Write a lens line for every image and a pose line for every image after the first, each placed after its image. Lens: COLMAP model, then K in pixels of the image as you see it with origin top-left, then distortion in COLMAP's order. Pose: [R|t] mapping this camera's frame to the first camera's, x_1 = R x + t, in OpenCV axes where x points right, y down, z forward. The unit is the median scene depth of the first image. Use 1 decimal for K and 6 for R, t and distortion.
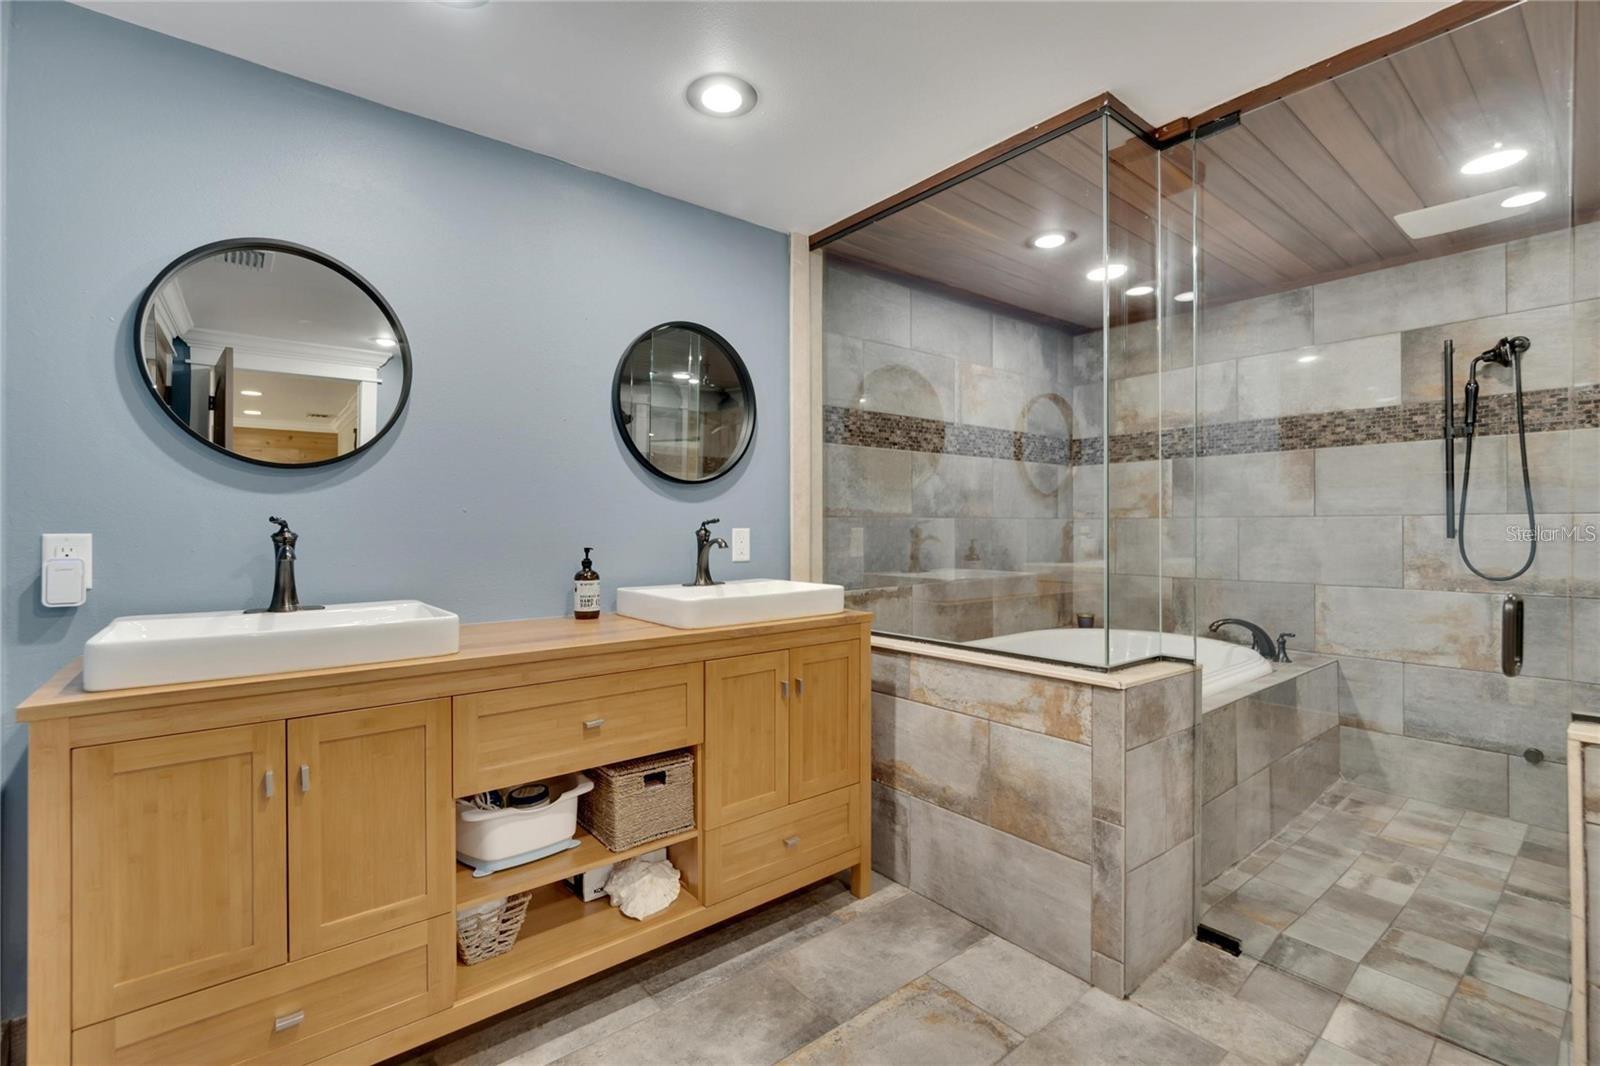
lens RADIAL K [[708.4, 0, 785.1], [0, 708.4, 526.4], [0, 0, 1]] dist [-0.000262, 0.000243]
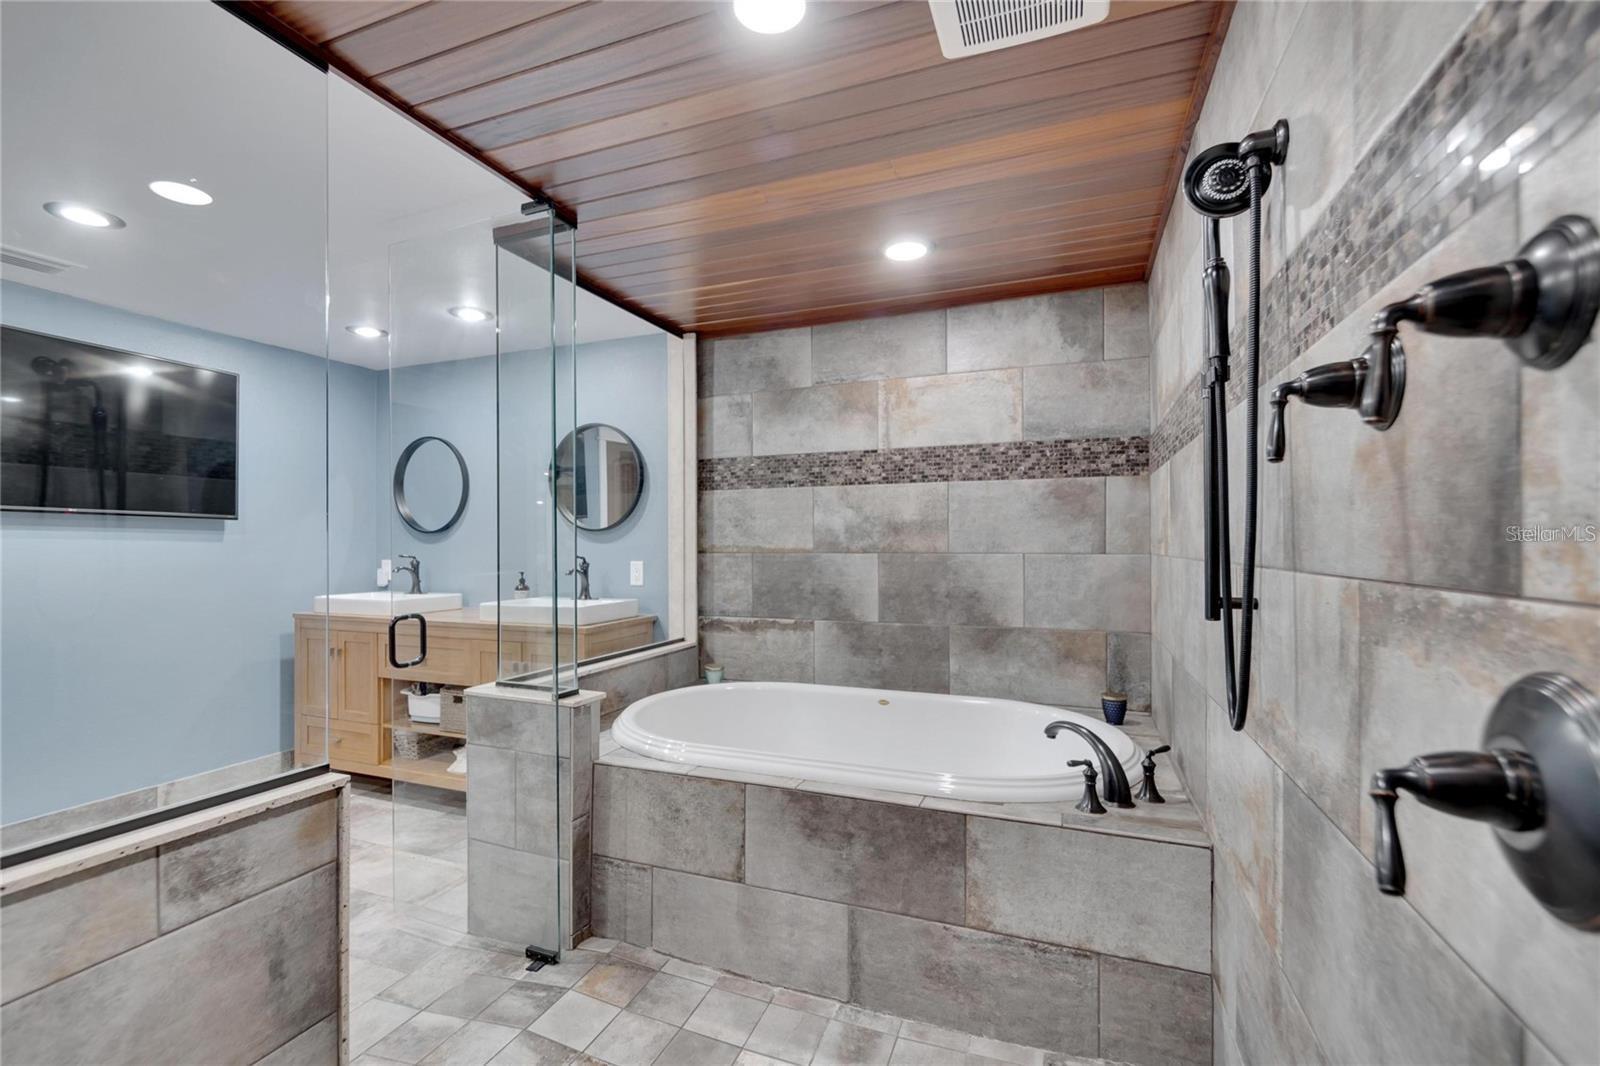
lens RADIAL K [[702.4, 0, 776.9], [0, 702.4, 541.1], [0, 0, 1]] dist [0.000941, 0.000038]
pose [[0.490900, -0.002221, -0.871213, 1.447517], [0.001677, 0.999997, -0.001604, -0.039496], [0.871214, -0.000673, 0.490902, 0.658868]]
